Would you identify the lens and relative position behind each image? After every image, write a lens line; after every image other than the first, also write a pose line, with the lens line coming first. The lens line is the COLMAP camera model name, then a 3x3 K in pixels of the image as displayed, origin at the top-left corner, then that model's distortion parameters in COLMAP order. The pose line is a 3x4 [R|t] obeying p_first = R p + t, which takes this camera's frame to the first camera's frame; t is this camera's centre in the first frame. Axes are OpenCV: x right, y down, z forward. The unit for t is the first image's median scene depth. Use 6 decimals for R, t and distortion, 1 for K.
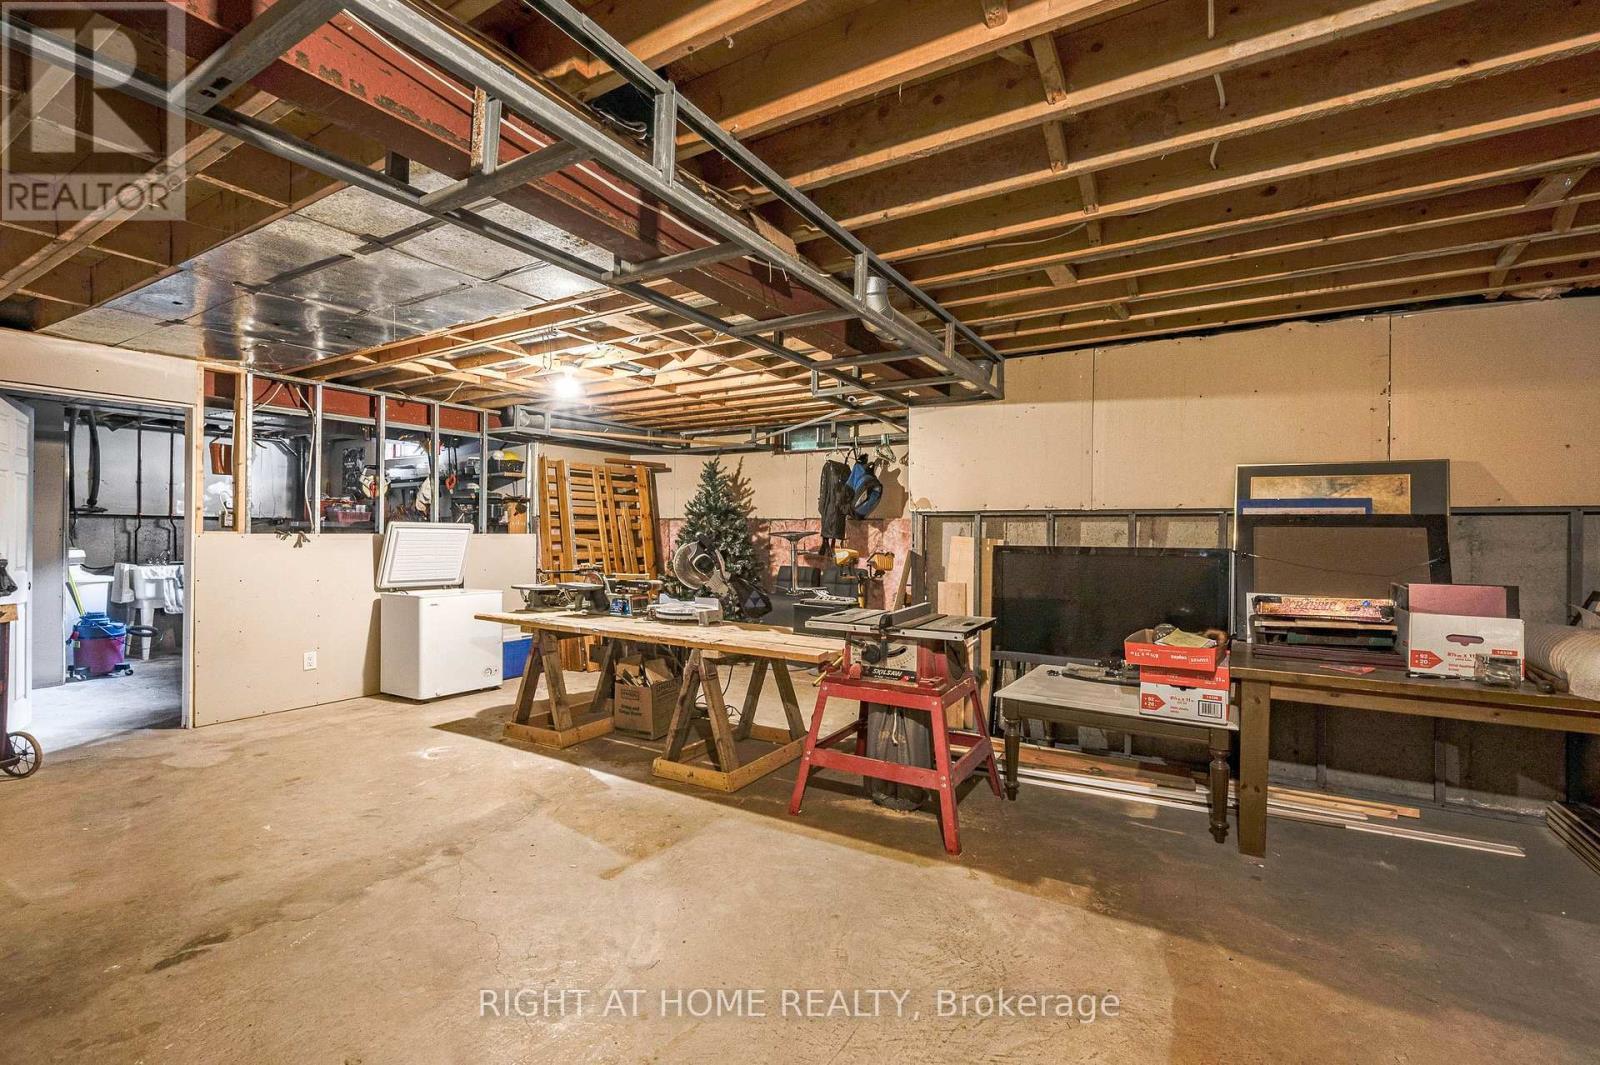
lens RADIAL K [[681.9, 0, 799.7], [0, 681.9, 529.8], [0, 0, 1]] dist [0.002104, 0.000484]
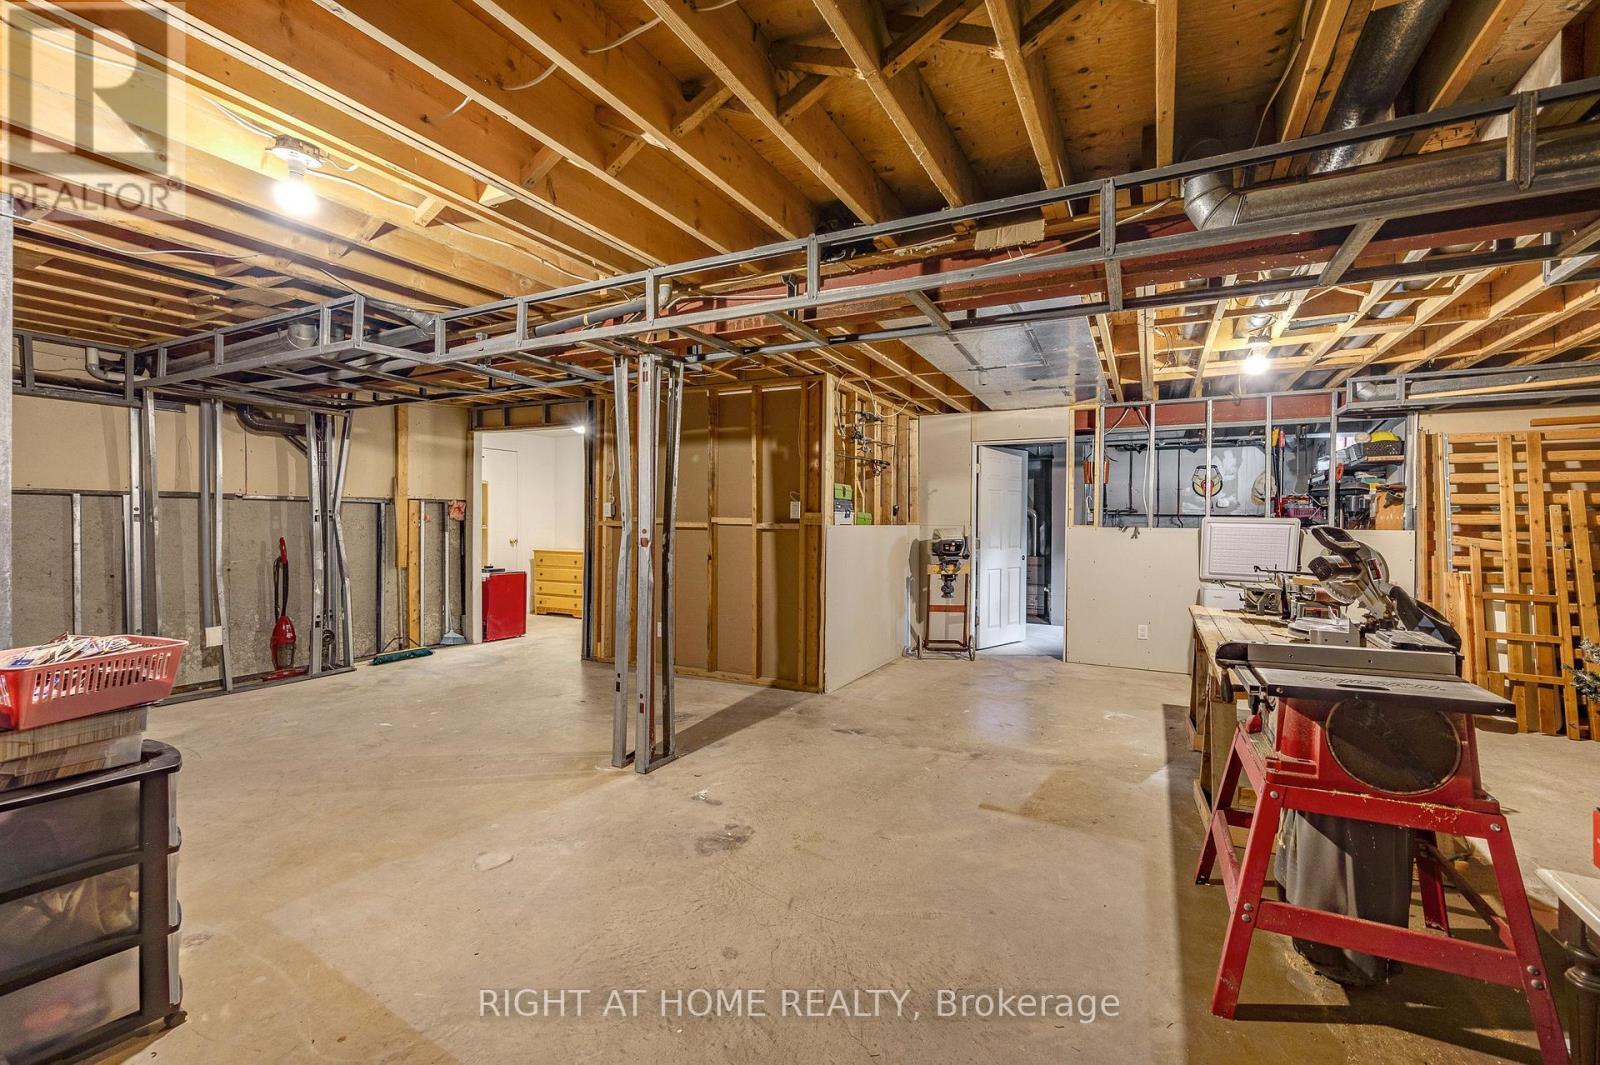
lens RADIAL K [[694.6, 0, 797.3], [0, 694.6, 528.9], [0, 0, 1]] dist [-0.001213, -0.000084]
pose [[0.060841, 0.007210, -0.998121, 0.737842], [-0.004354, 0.999966, 0.006958, 0.003581], [0.998138, 0.003923, 0.060870, 0.466538]]
